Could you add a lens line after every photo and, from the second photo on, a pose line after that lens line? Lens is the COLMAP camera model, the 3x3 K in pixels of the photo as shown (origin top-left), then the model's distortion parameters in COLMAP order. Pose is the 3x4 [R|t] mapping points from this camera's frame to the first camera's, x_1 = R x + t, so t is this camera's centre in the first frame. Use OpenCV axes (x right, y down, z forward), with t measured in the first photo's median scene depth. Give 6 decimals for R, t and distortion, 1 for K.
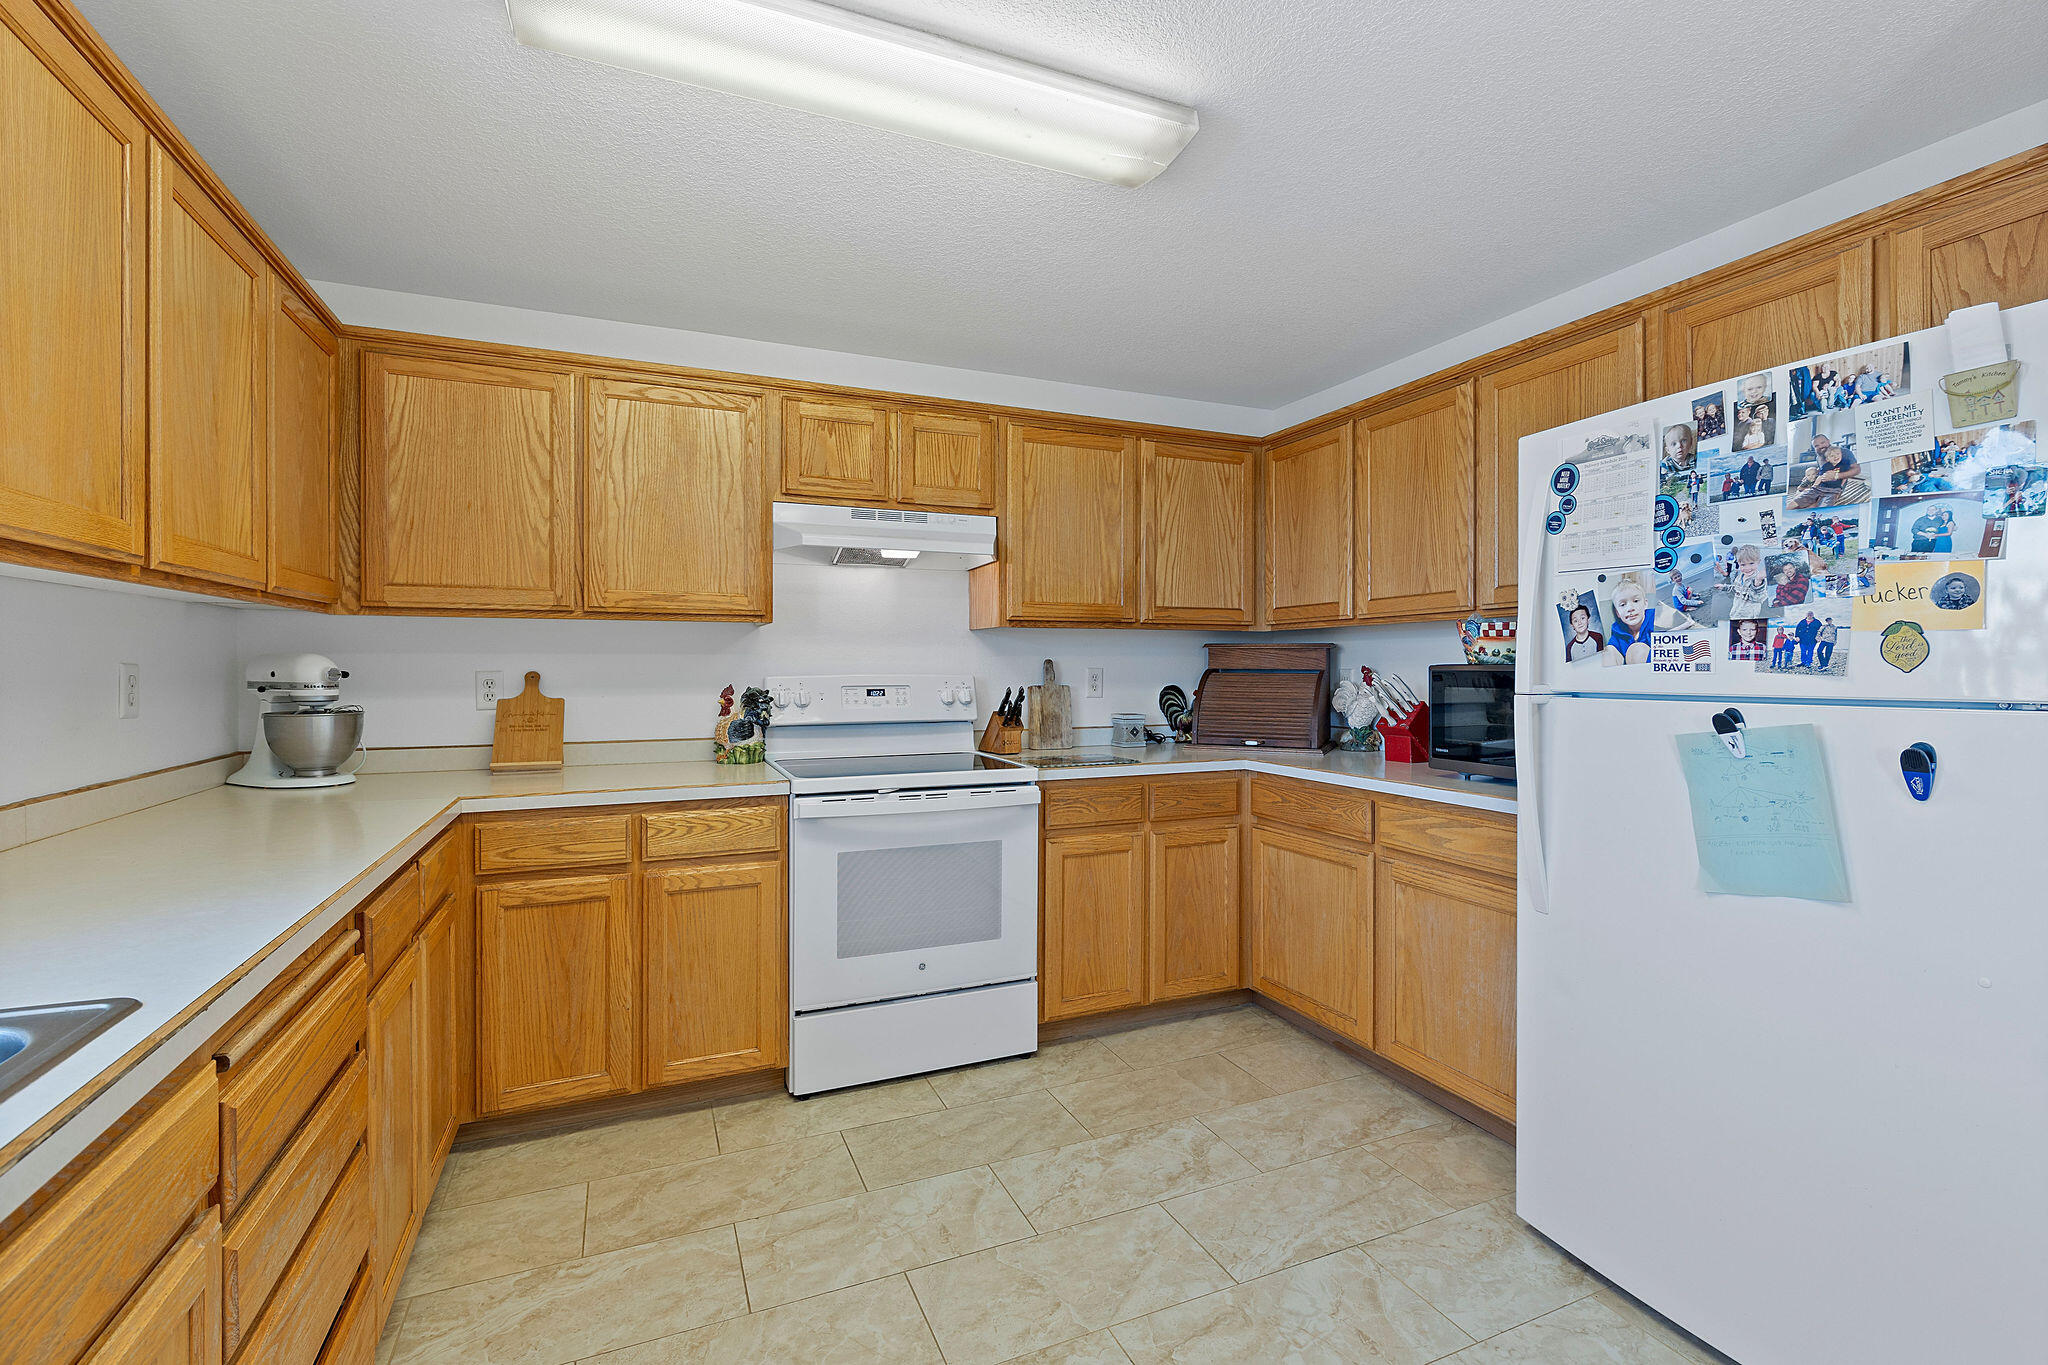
lens RADIAL K [[902.8, 0, 1020.6], [0, 902.8, 670.8], [0, 0, 1]] dist [-0.001791, -0.001083]
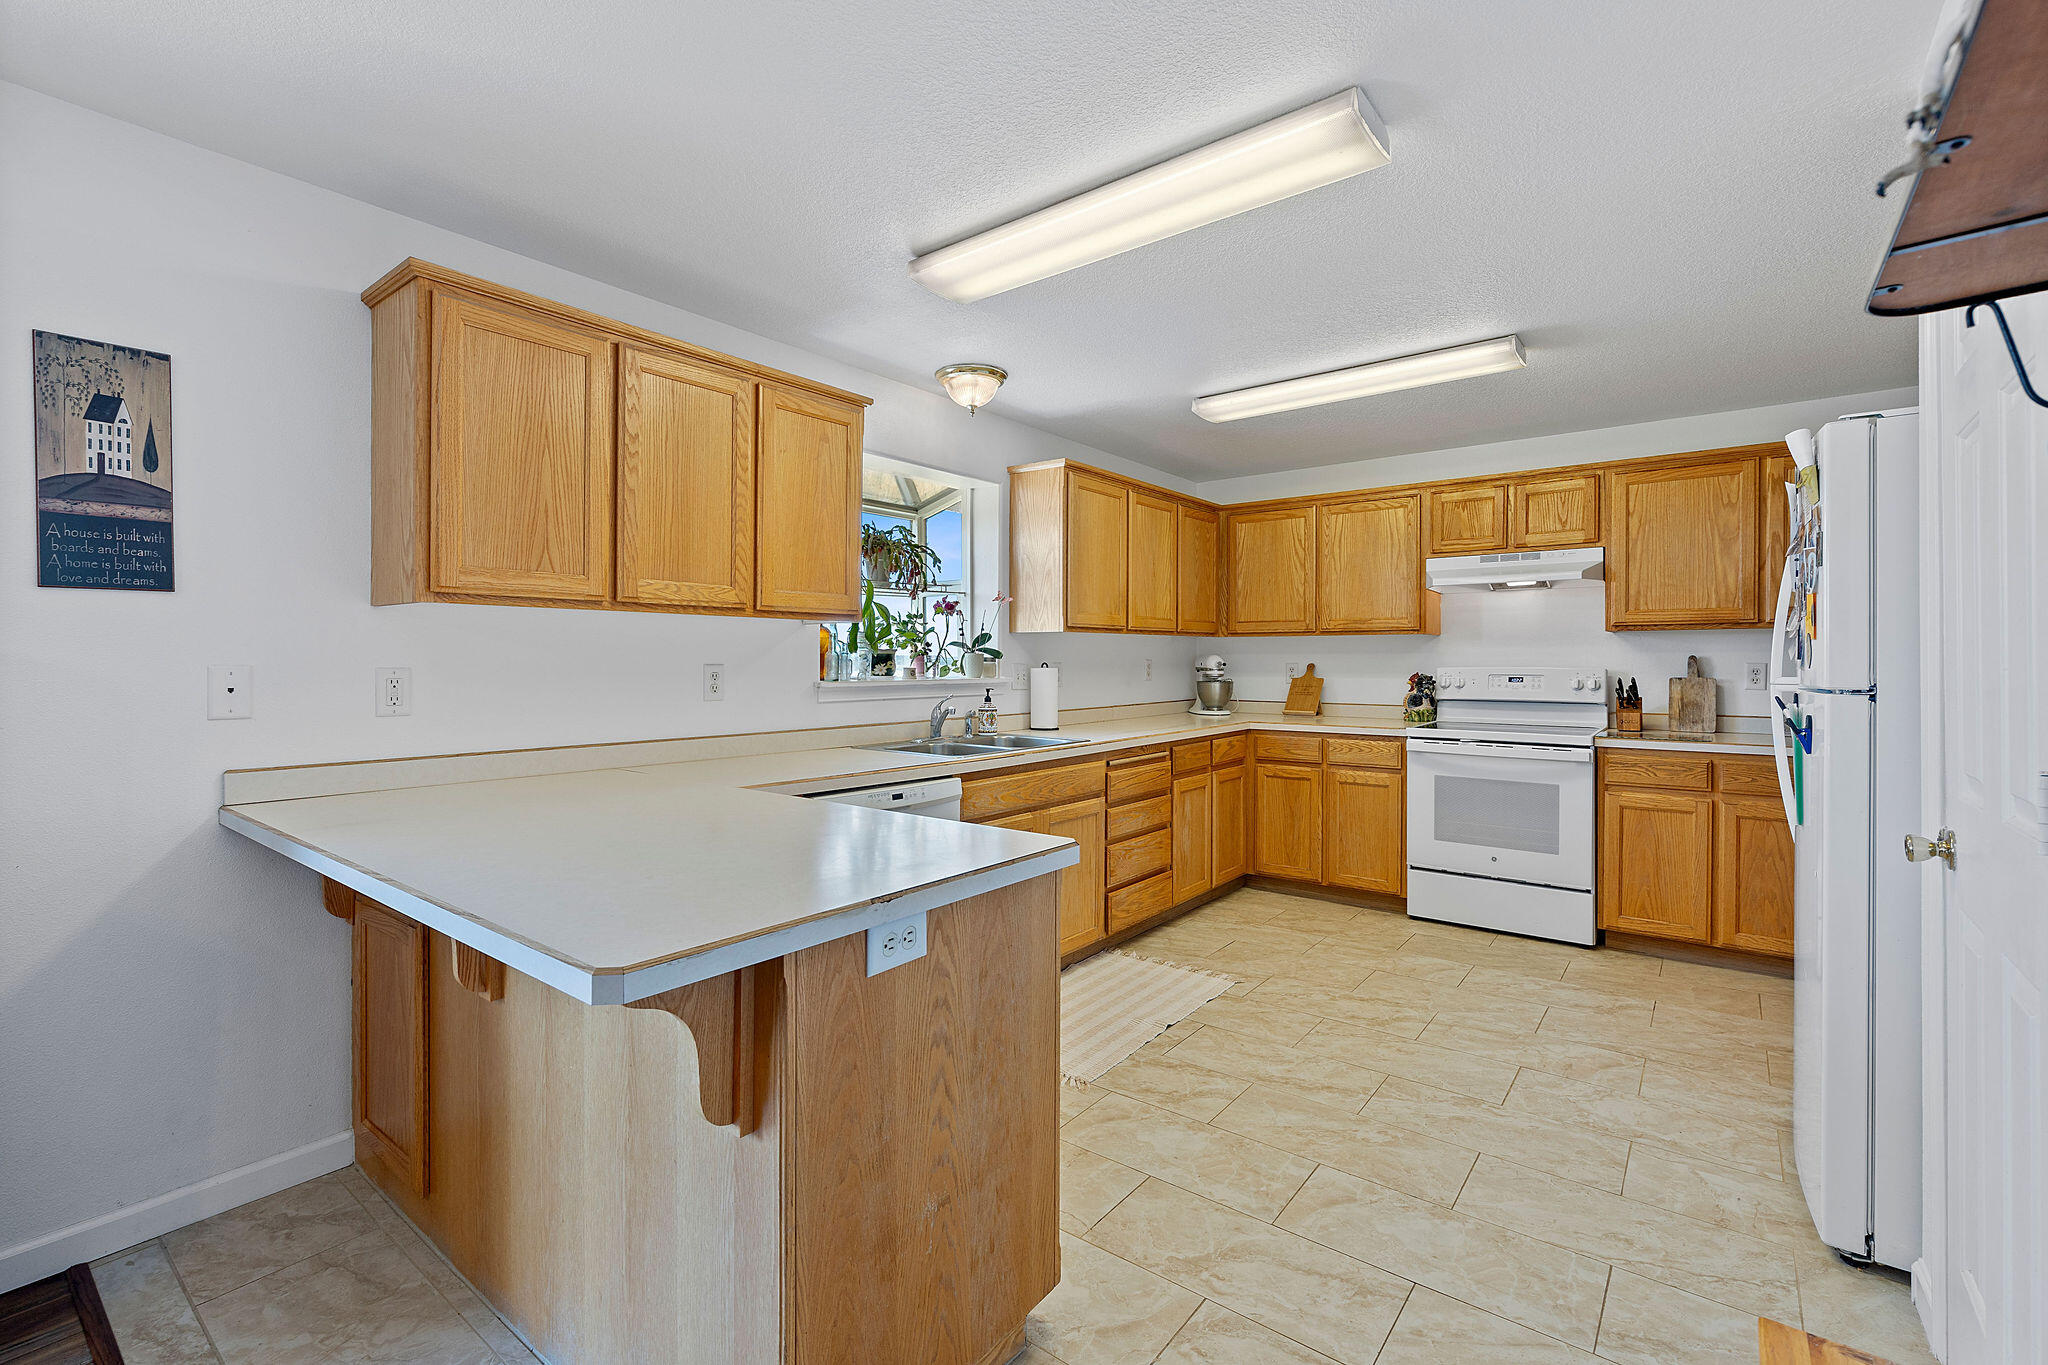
lens RADIAL K [[902.8, 0, 1020.6], [0, 902.8, 670.8], [0, 0, 1]] dist [-0.001791, -0.001083]
pose [[0.475255, 0.011207, -0.879777, 0.849832], [-0.005075, 0.999937, 0.009996, -0.000031], [0.879833, -0.000285, 0.475282, -0.425346]]
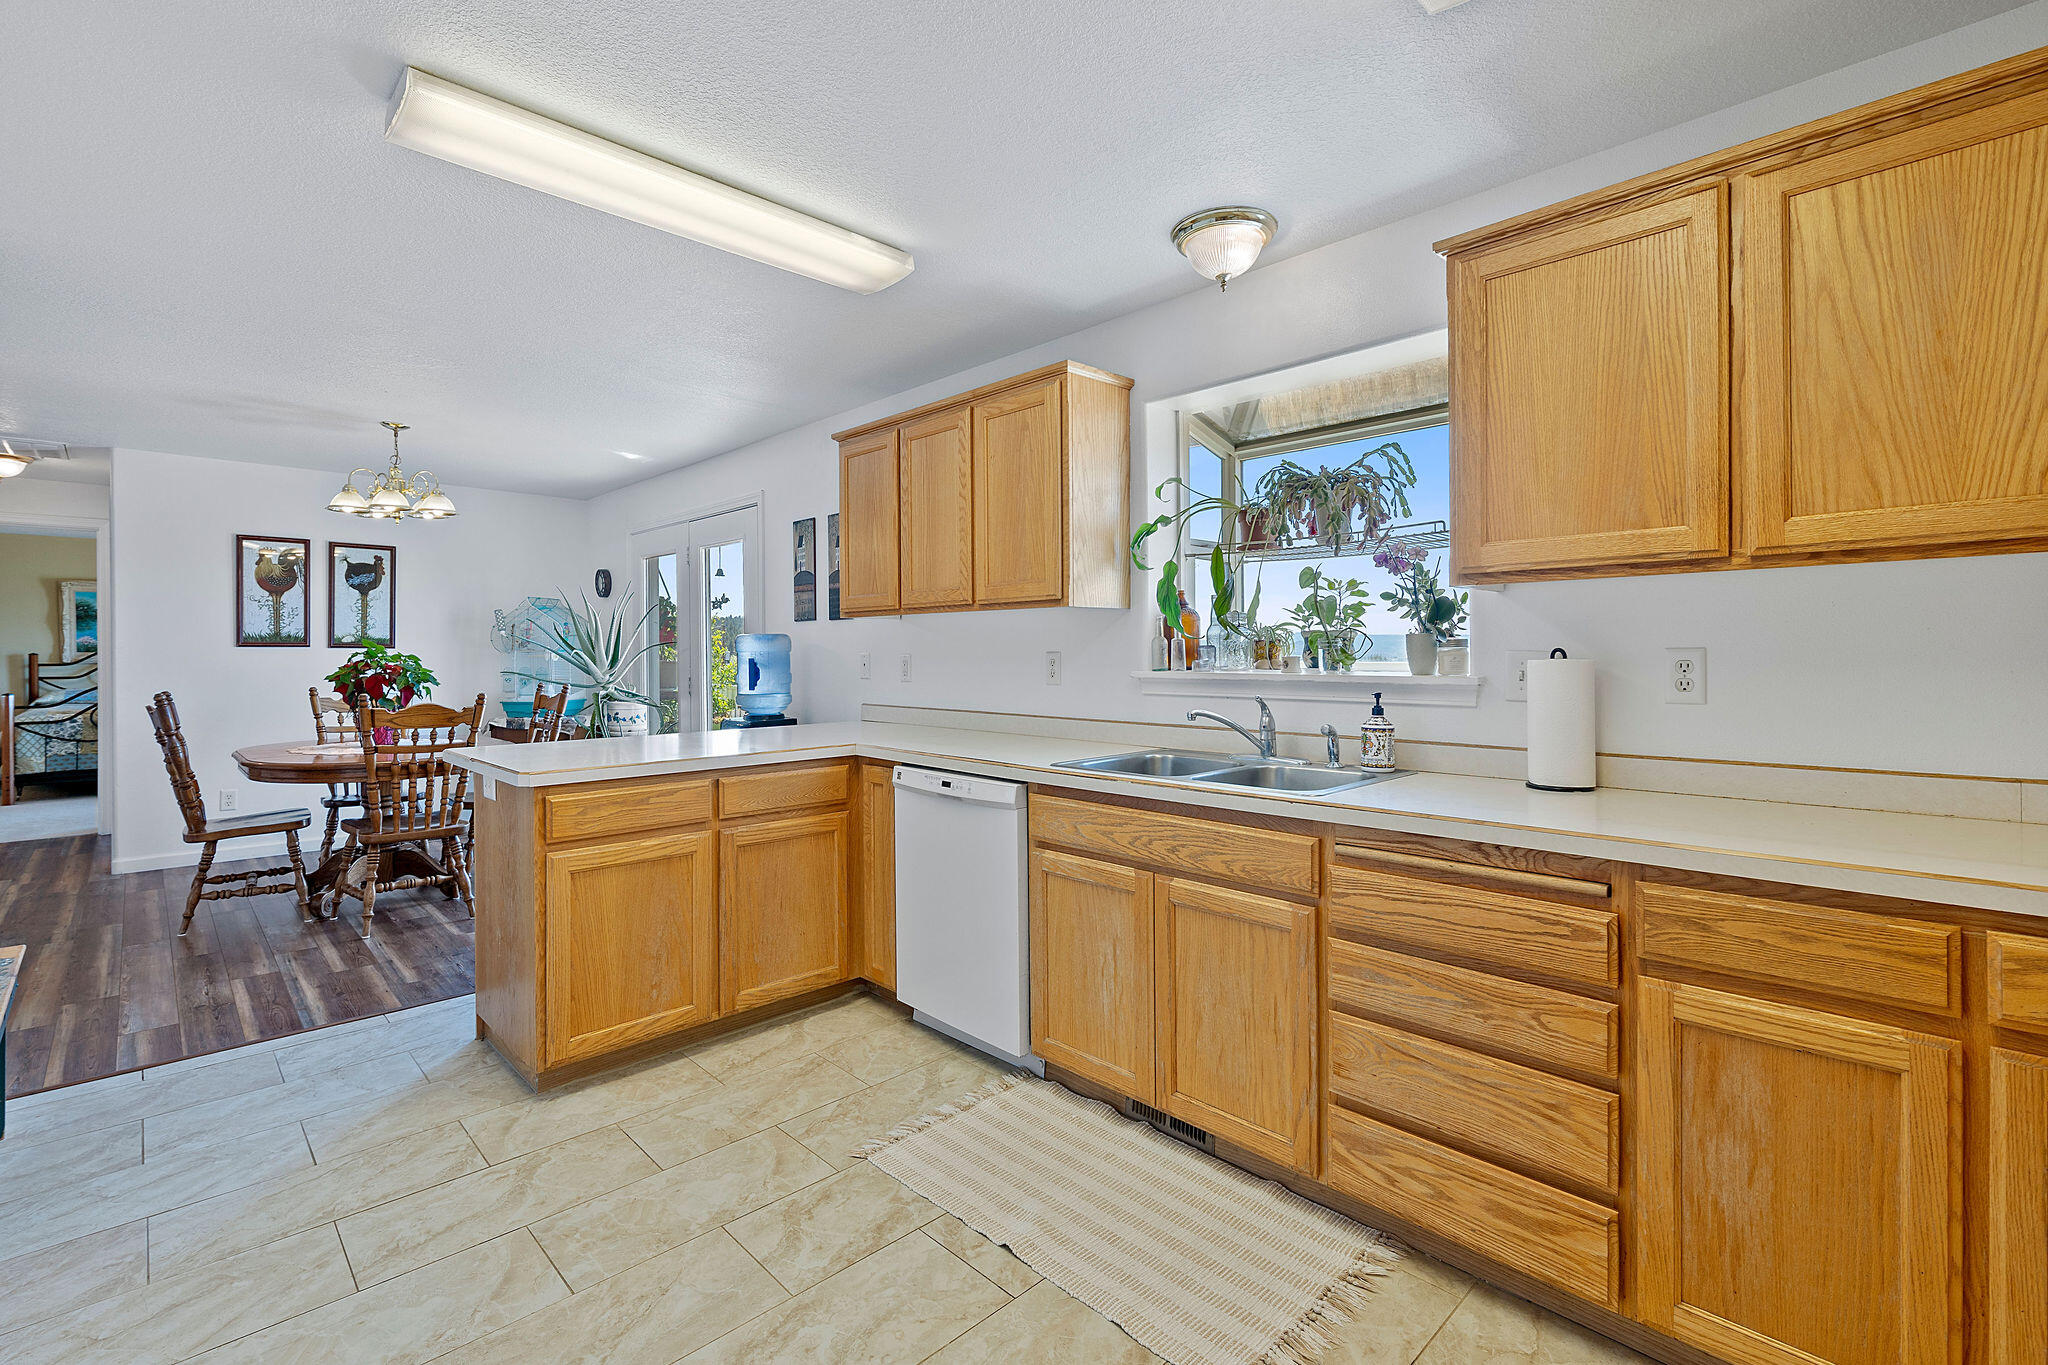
lens RADIAL K [[928.7, 0, 998.9], [0, 928.7, 649.8], [0, 0, 1]] dist [0.003087, 0.000411]
pose [[-0.943286, 0.009470, -0.331848, 0.186362], [0.007570, 0.999947, 0.007018, -0.006796], [0.331896, 0.004108, -0.943307, 0.941763]]
